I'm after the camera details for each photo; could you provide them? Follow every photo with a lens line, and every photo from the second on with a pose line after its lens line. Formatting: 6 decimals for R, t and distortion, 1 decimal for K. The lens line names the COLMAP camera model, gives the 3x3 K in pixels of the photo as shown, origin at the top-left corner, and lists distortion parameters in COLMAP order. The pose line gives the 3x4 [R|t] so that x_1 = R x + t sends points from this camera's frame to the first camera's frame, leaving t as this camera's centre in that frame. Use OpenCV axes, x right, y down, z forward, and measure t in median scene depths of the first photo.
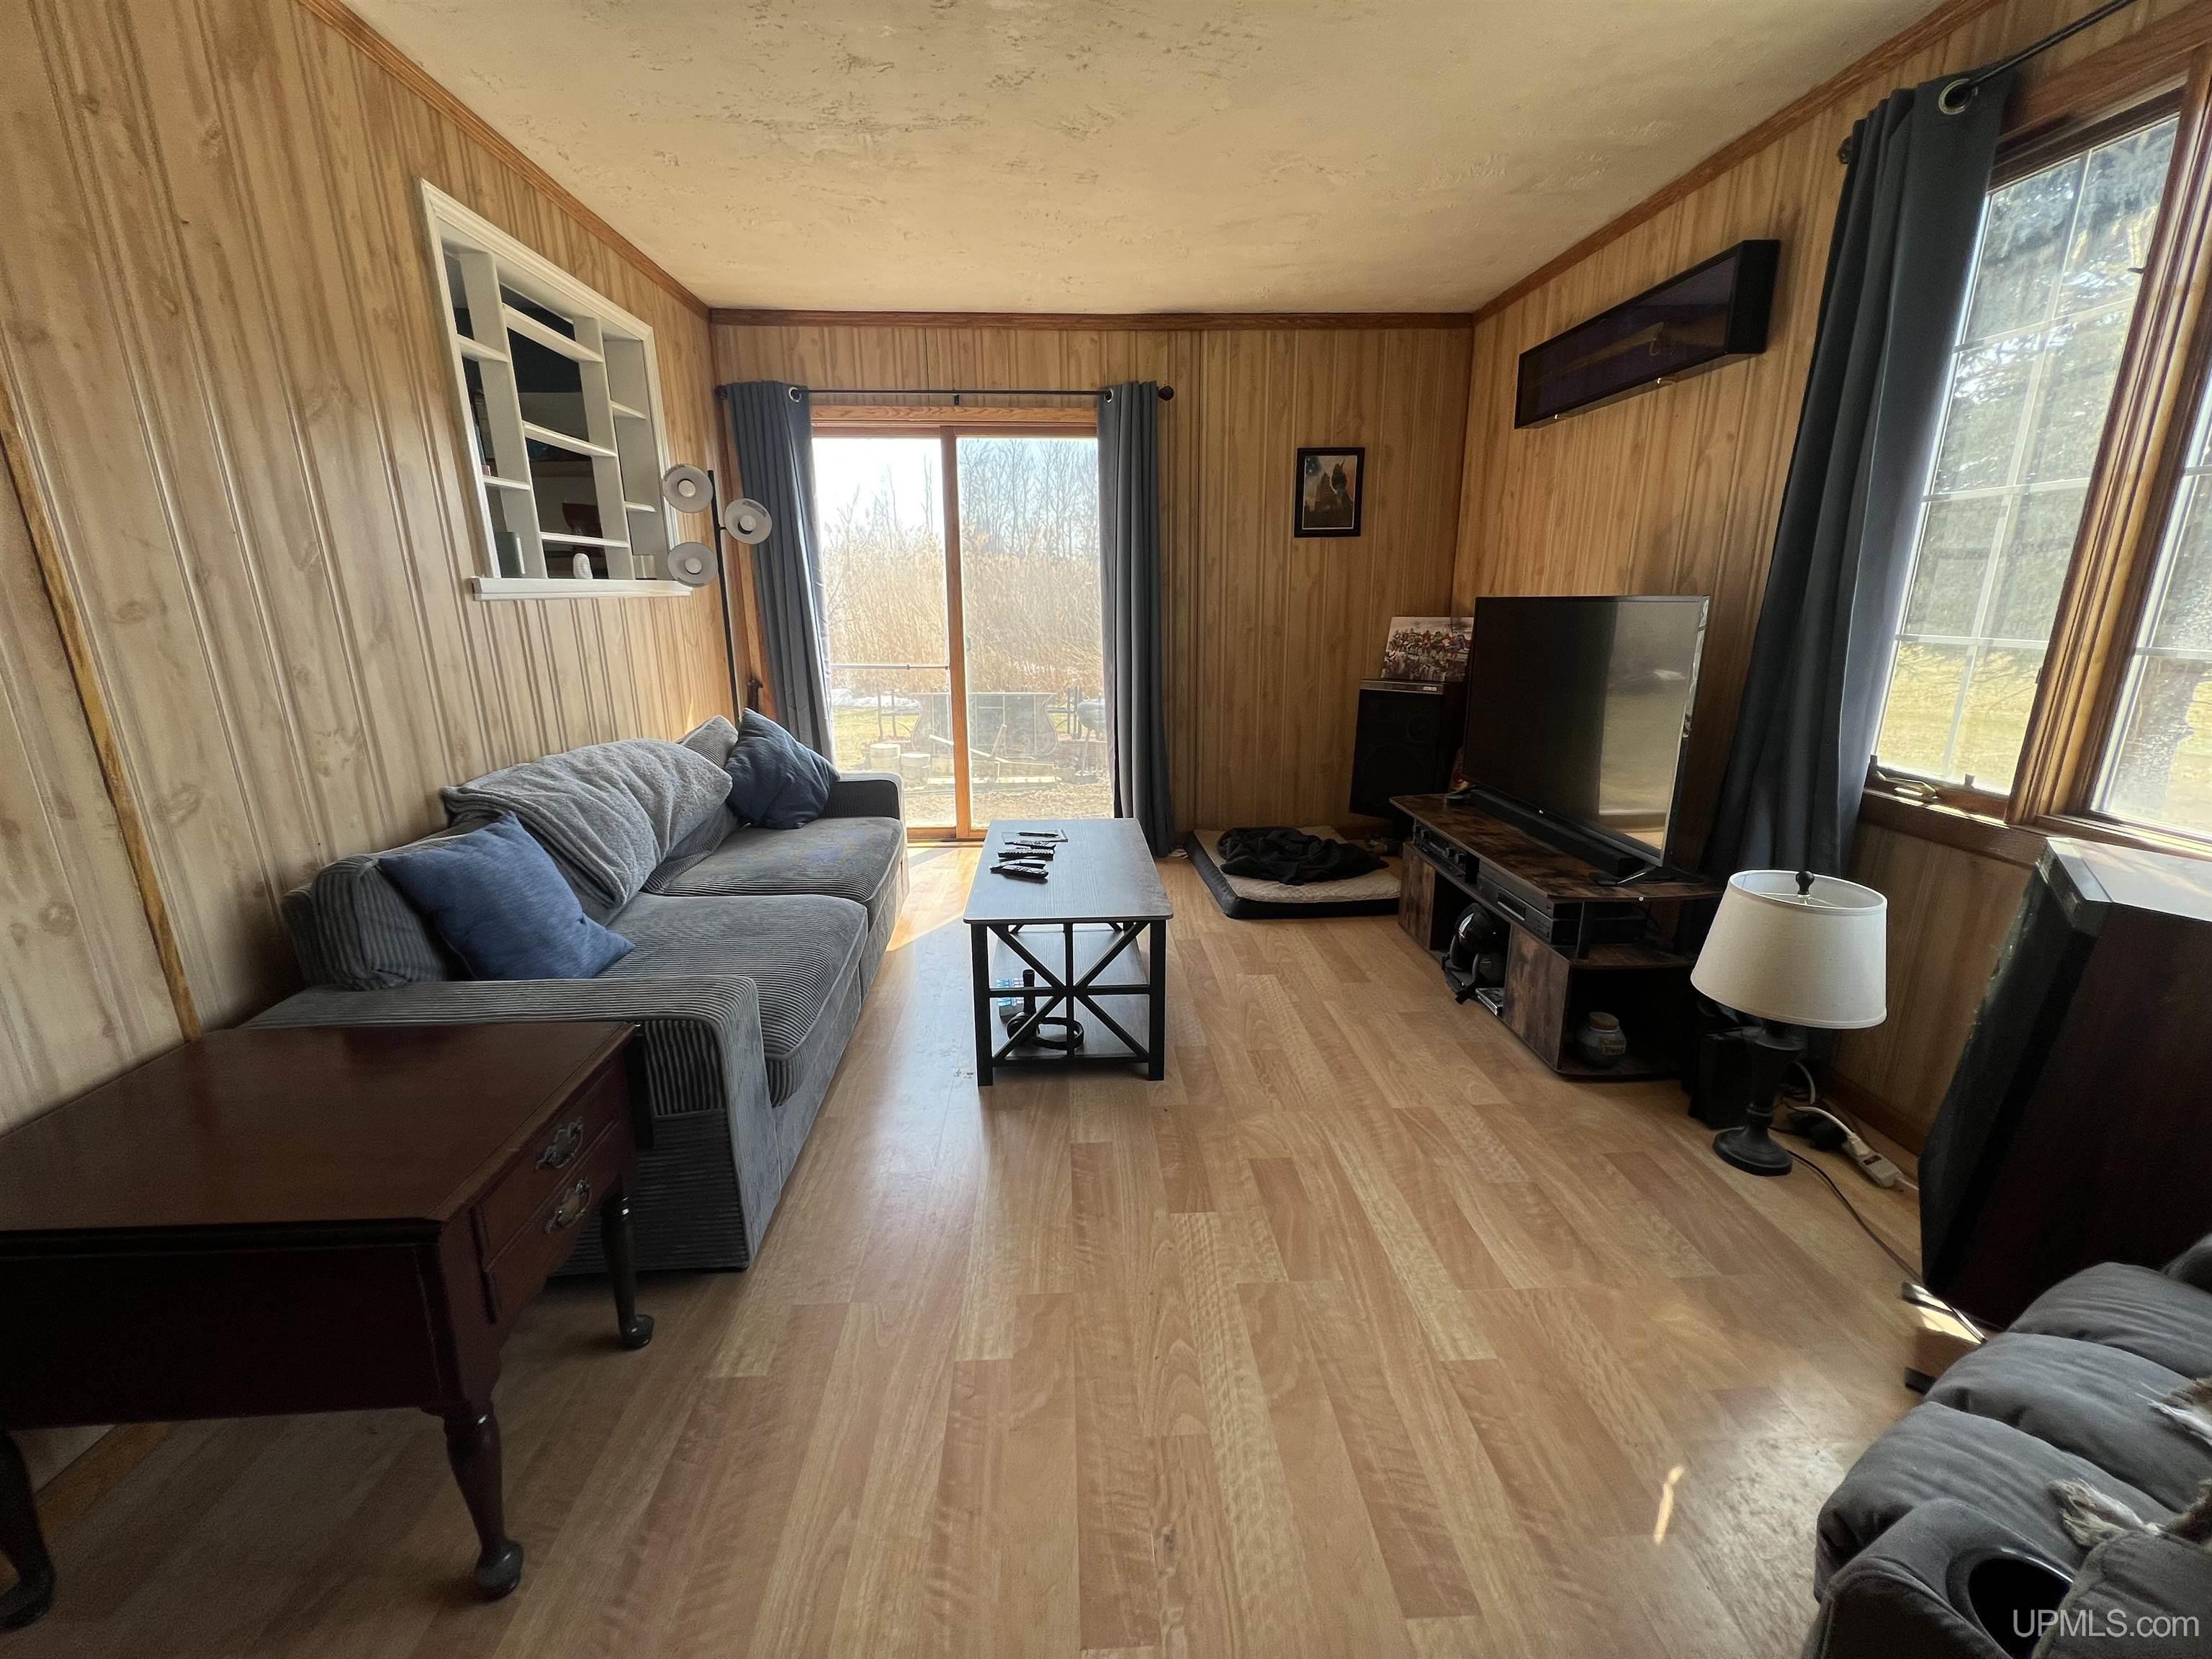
lens RADIAL K [[891.1, 0, 1100.8], [0, 891.1, 827.8], [0, 0, 1]] dist [-0.003223, 0.000313]
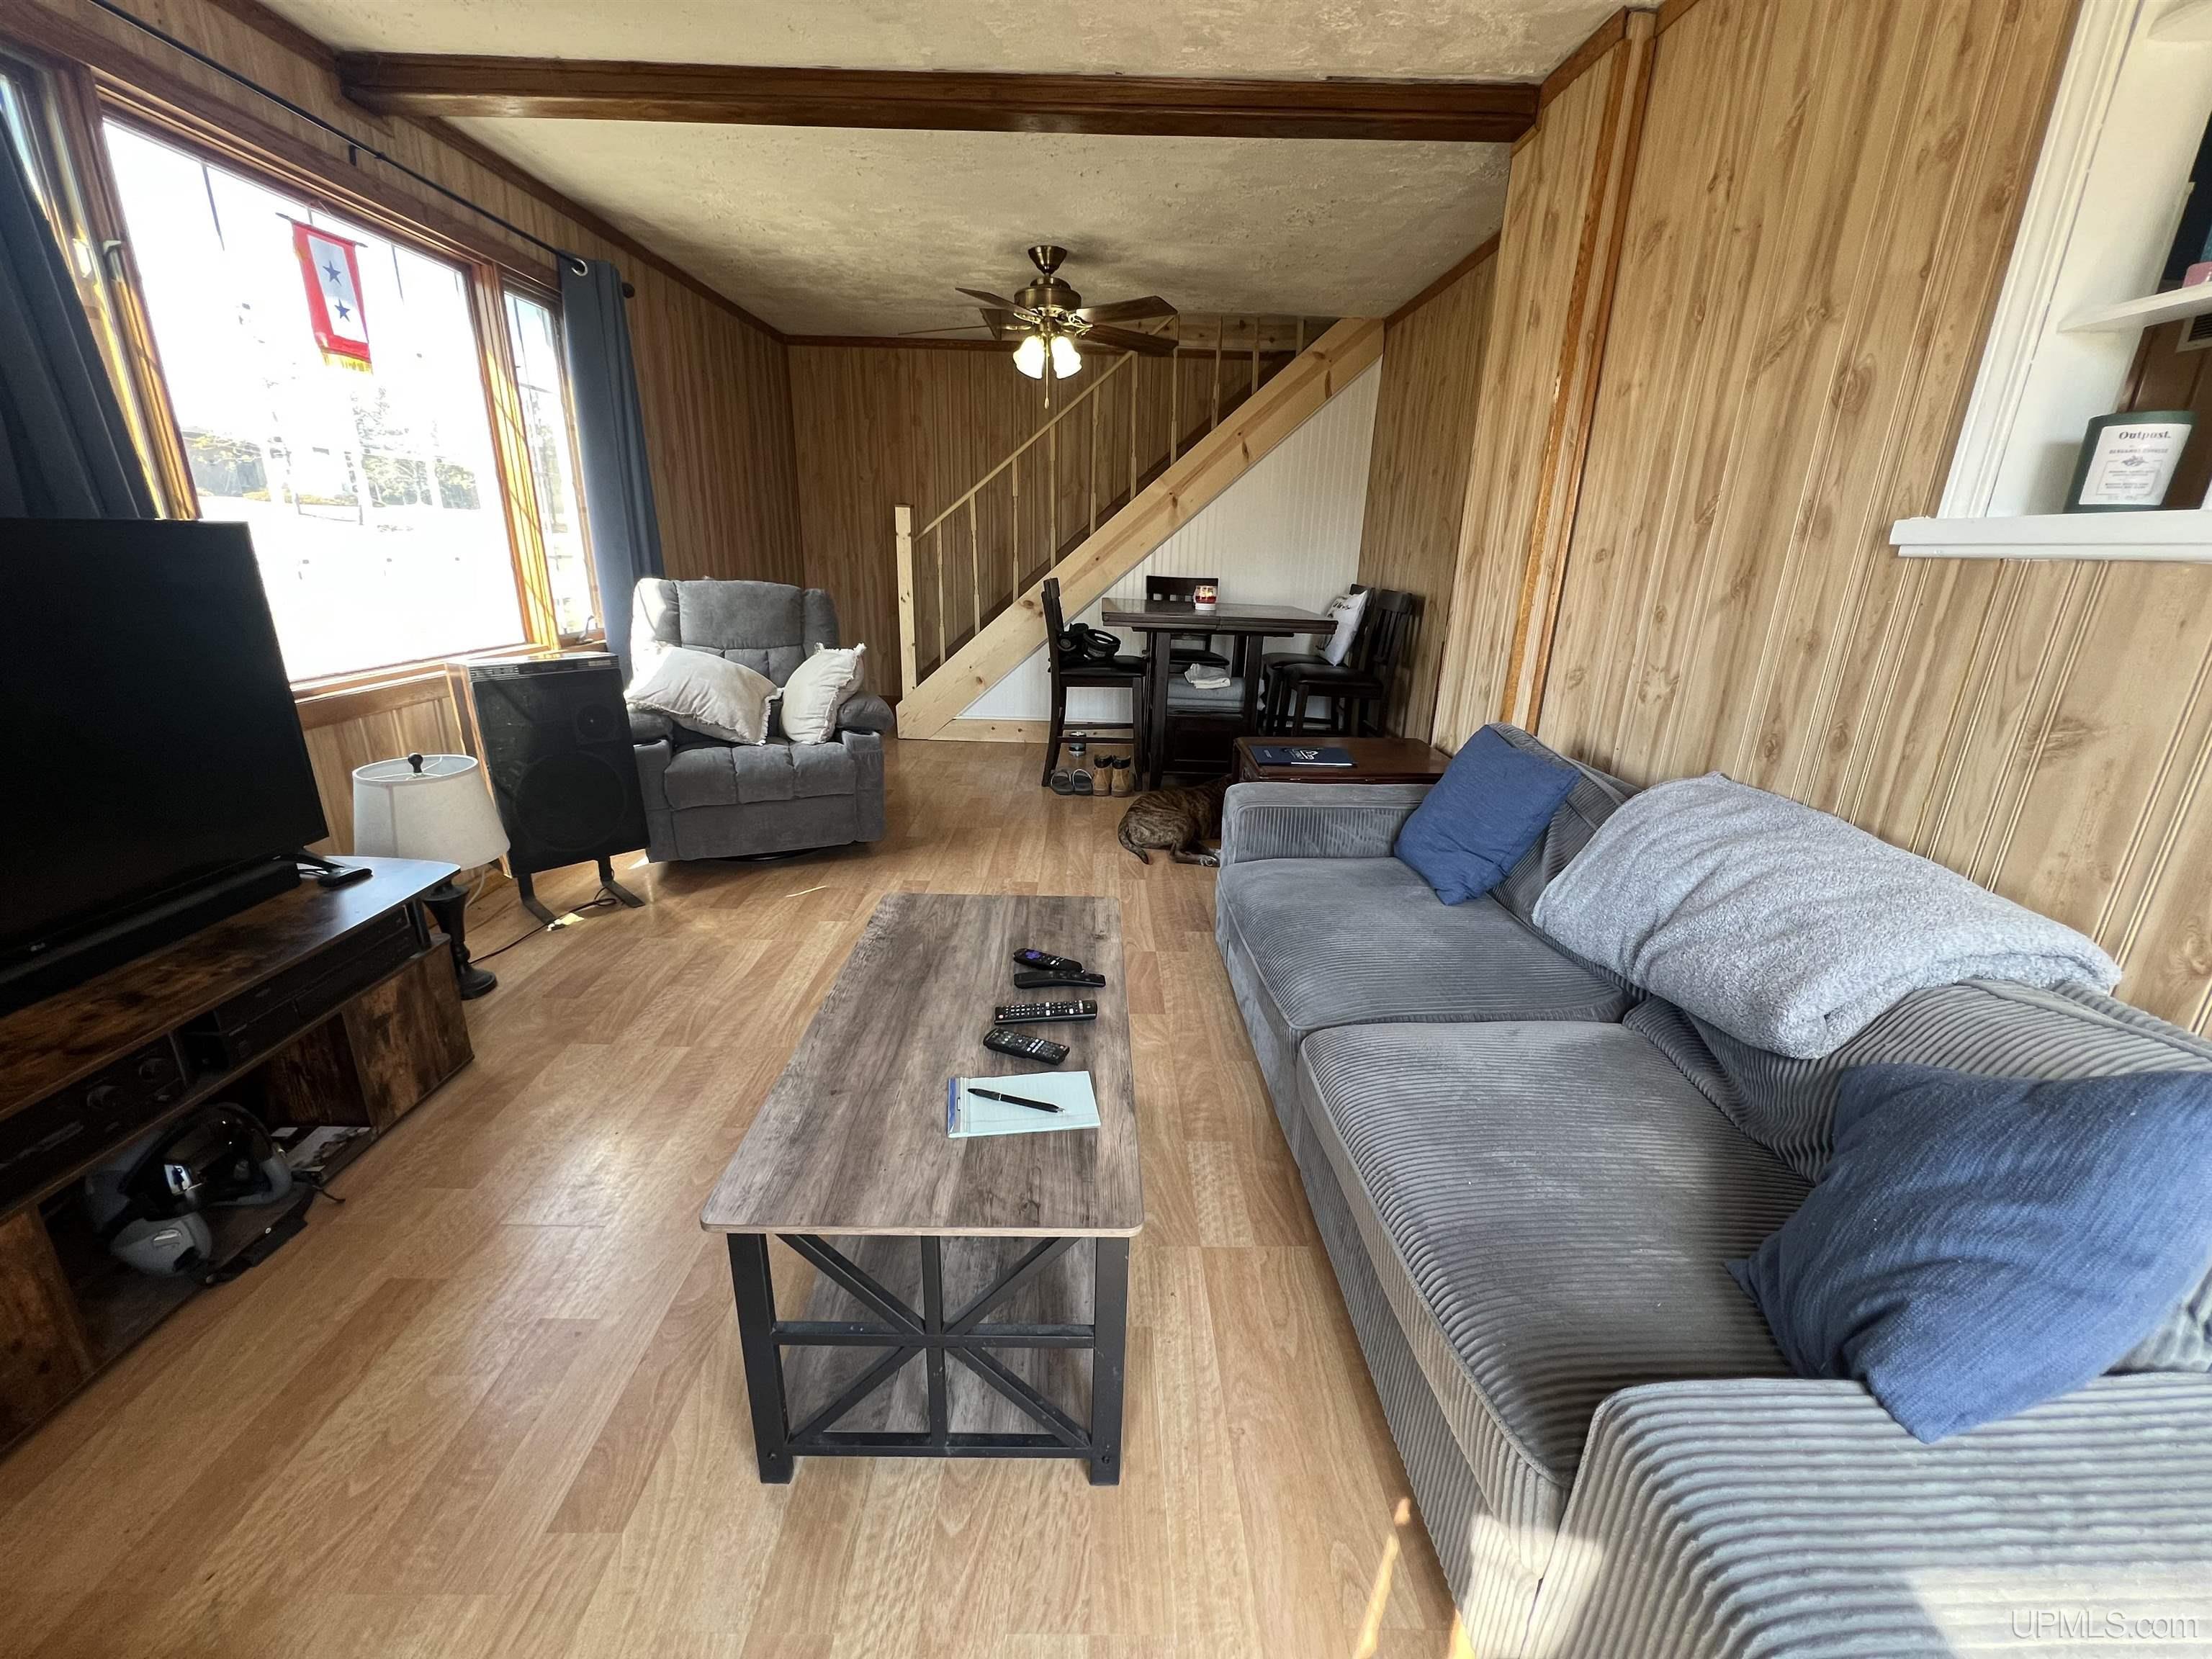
lens RADIAL K [[891.1, 0, 1103.3], [0, 891.1, 832.0], [0, 0, 1]] dist [-0.003223, 0.000313]
pose [[-0.999450, -0.024889, 0.021891, -0.184296], [-0.009154, 0.841995, 0.539408, -0.523658], [-0.031858, 0.538911, -0.841760, 2.036346]]
